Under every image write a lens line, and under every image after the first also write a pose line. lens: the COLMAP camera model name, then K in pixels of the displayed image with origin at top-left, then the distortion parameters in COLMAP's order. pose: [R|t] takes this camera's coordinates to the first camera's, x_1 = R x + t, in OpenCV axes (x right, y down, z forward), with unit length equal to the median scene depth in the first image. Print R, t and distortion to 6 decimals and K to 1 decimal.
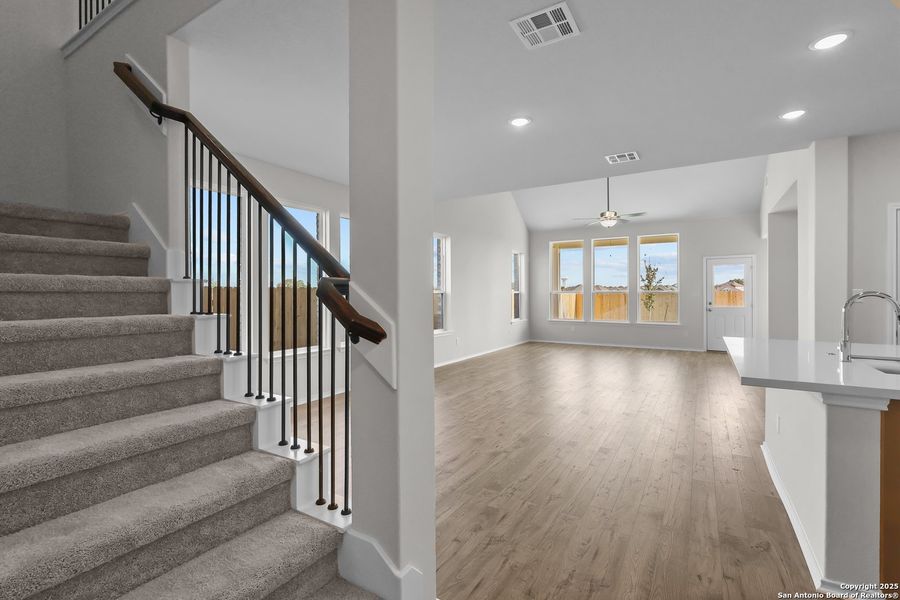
lens RADIAL K [[412.3, 0, 447.9], [0, 412.3, 296.3], [0, 0, 1]] dist [-0.006746, 0.003700]
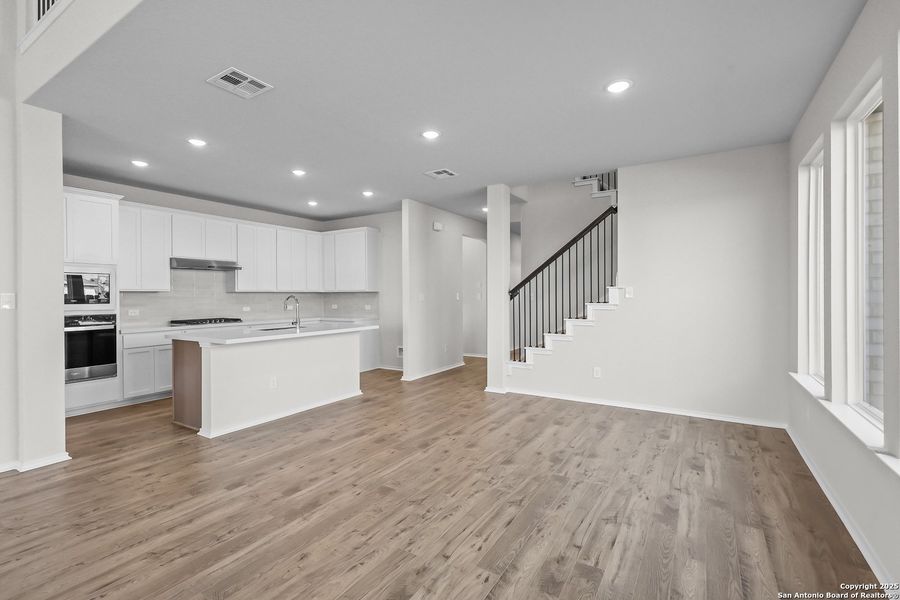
lens RADIAL K [[412.3, 0, 450.0], [0, 412.3, 291.9], [0, 0, 1]] dist [-0.006746, 0.003700]
pose [[-0.999962, 0.008749, -0.000668, 0.174348], [0.008750, 0.999960, -0.001583, -0.017061], [0.000655, -0.001589, -0.999999, 2.825134]]
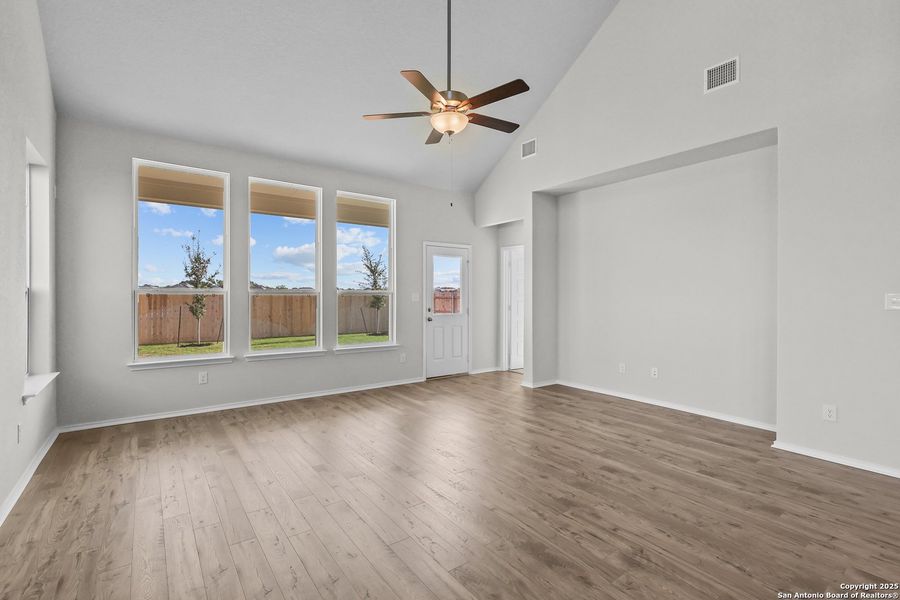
lens RADIAL K [[412.3, 0, 442.5], [0, 412.3, 296.4], [0, 0, 1]] dist [-0.006746, 0.003700]
pose [[0.381654, 0.001745, 0.924304, 0.030948], [0.000629, 0.999997, -0.002148, -0.013112], [-0.924305, 0.001402, 0.381651, 2.534139]]
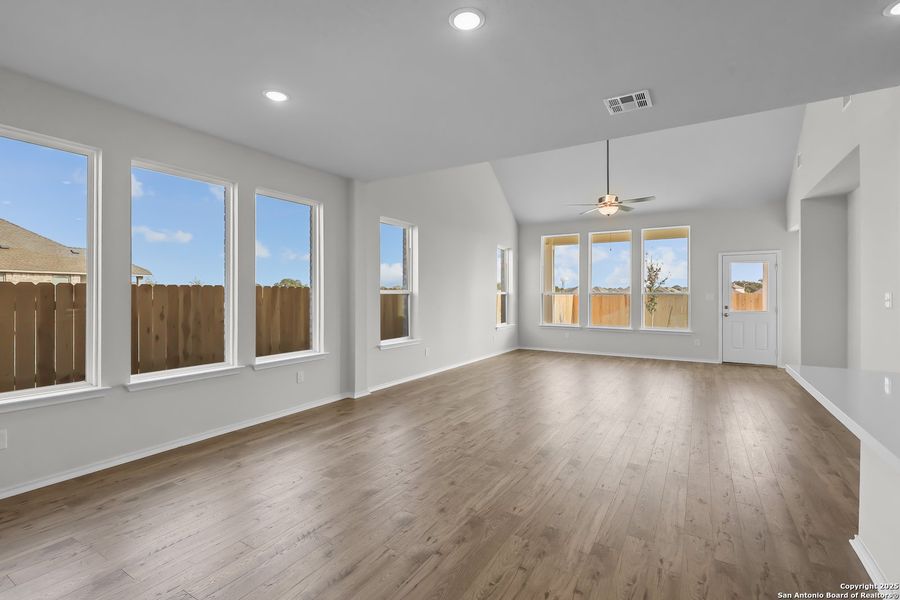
lens RADIAL K [[412.3, 0, 447.4], [0, 412.3, 295.0], [0, 0, 1]] dist [-0.006746, 0.003700]
pose [[0.999984, 0.005633, 0.000551, 0.199447], [-0.005631, 0.999975, -0.004255, -0.005401], [-0.000574, 0.004252, 0.999991, 0.510966]]
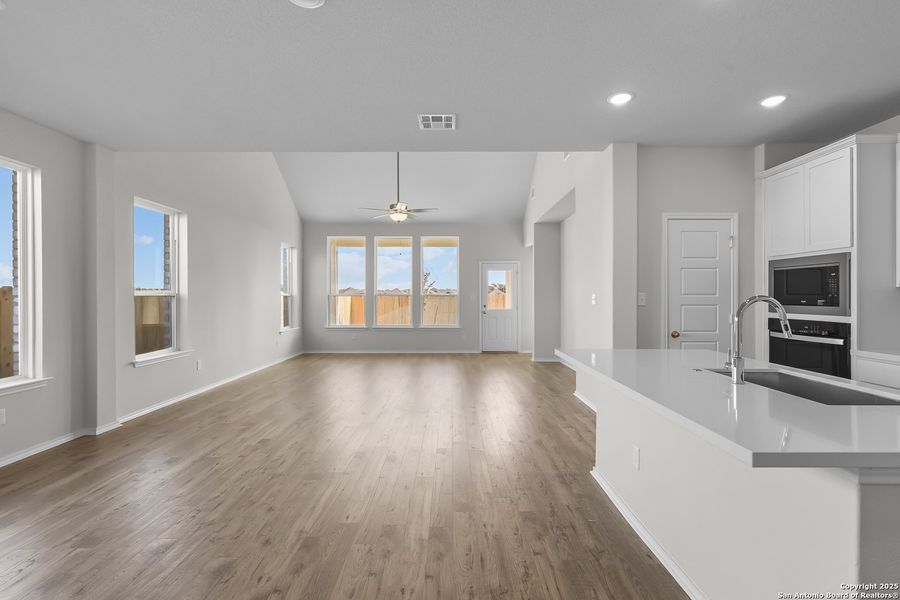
lens RADIAL K [[412.3, 0, 450.0], [0, 412.3, 296.6], [0, 0, 1]] dist [-0.006746, 0.003700]
pose [[0.853181, 0.002173, 0.521610, 0.068821], [0.000788, 0.999985, -0.005455, -0.005560], [-0.521614, 0.005065, 0.853167, 0.558145]]
